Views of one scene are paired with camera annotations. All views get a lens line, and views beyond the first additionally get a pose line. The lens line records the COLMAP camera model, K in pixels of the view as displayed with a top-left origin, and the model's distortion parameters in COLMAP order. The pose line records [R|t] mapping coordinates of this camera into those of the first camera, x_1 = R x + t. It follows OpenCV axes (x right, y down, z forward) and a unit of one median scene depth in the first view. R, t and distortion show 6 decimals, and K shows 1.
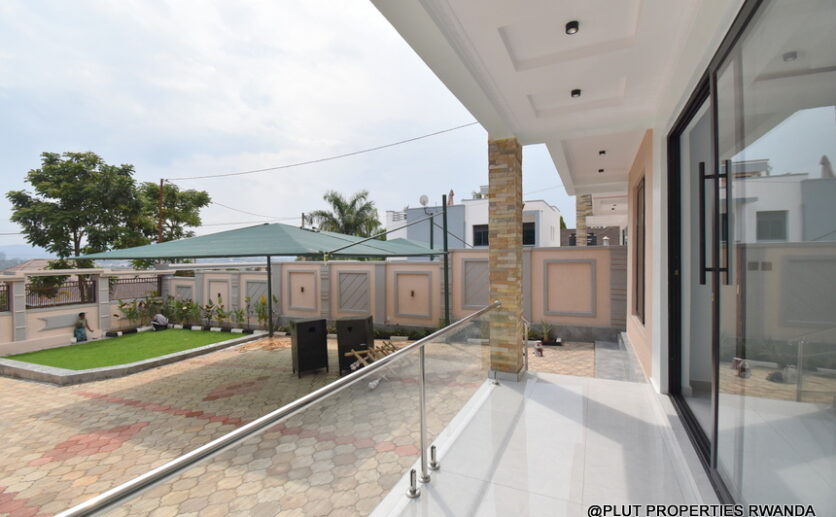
lens RADIAL K [[366.9, 0, 415.2], [0, 366.9, 257.9], [0, 0, 1]] dist [0.024947, -0.027724]
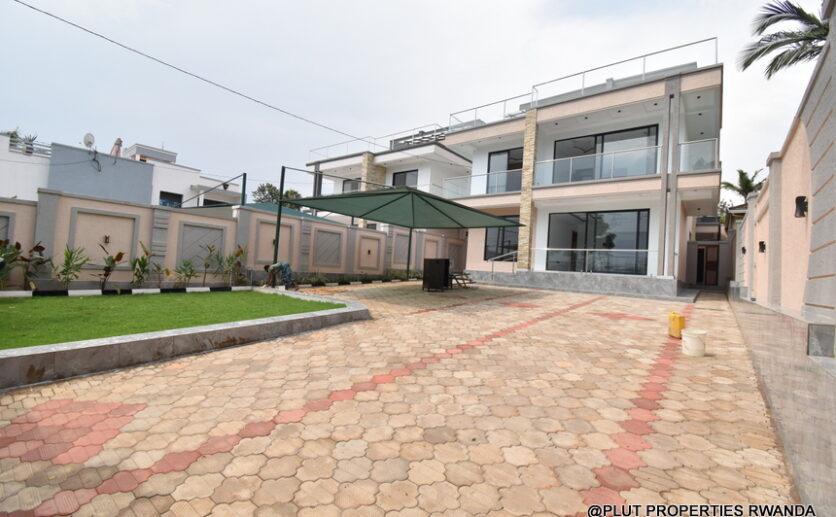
lens RADIAL K [[366.9, 0, 415.2], [0, 366.9, 257.9], [0, 0, 1]] dist [0.024947, -0.027724]
pose [[0.229081, 0.056459, 0.971769, -1.207413], [-0.060630, 0.997206, -0.043645, 0.155272], [-0.971517, -0.048920, 0.231864, 0.458548]]
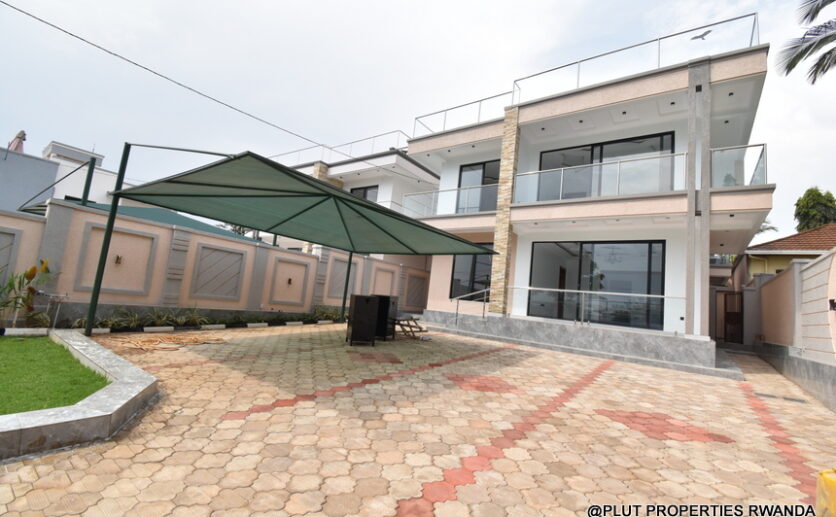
lens RADIAL K [[366.9, 0, 415.2], [0, 366.9, 257.9], [0, 0, 1]] dist [0.024947, -0.027724]
pose [[0.184759, 0.149469, 0.971351, -0.865830], [-0.102152, 0.985934, -0.132283, 0.121613], [-0.977461, -0.074785, 0.197429, 0.417732]]
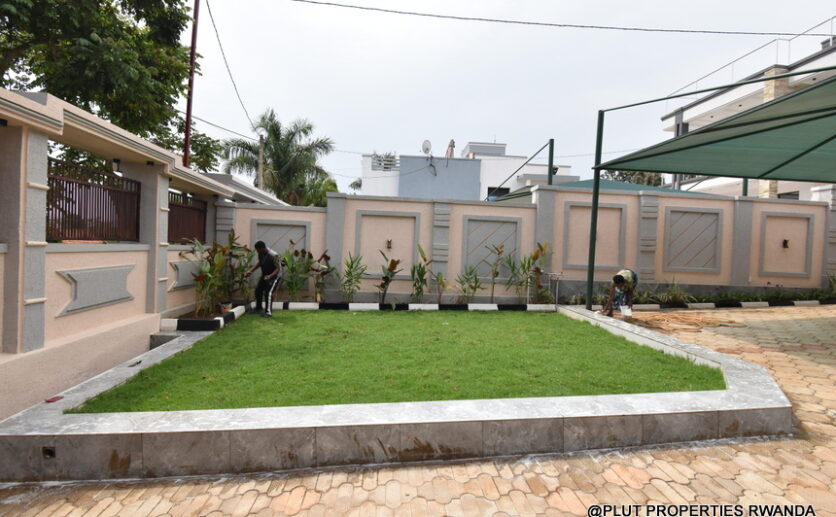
lens RADIAL K [[430.2, 0, 412.6], [0, 430.2, 260.2], [0, 0, 1]] dist [0.002885, -0.018698]
pose [[0.876927, 0.033168, 0.479478, -0.958311], [-0.047280, 0.998730, 0.017385, 0.136632], [-0.478293, -0.037915, 0.877382, 0.557523]]
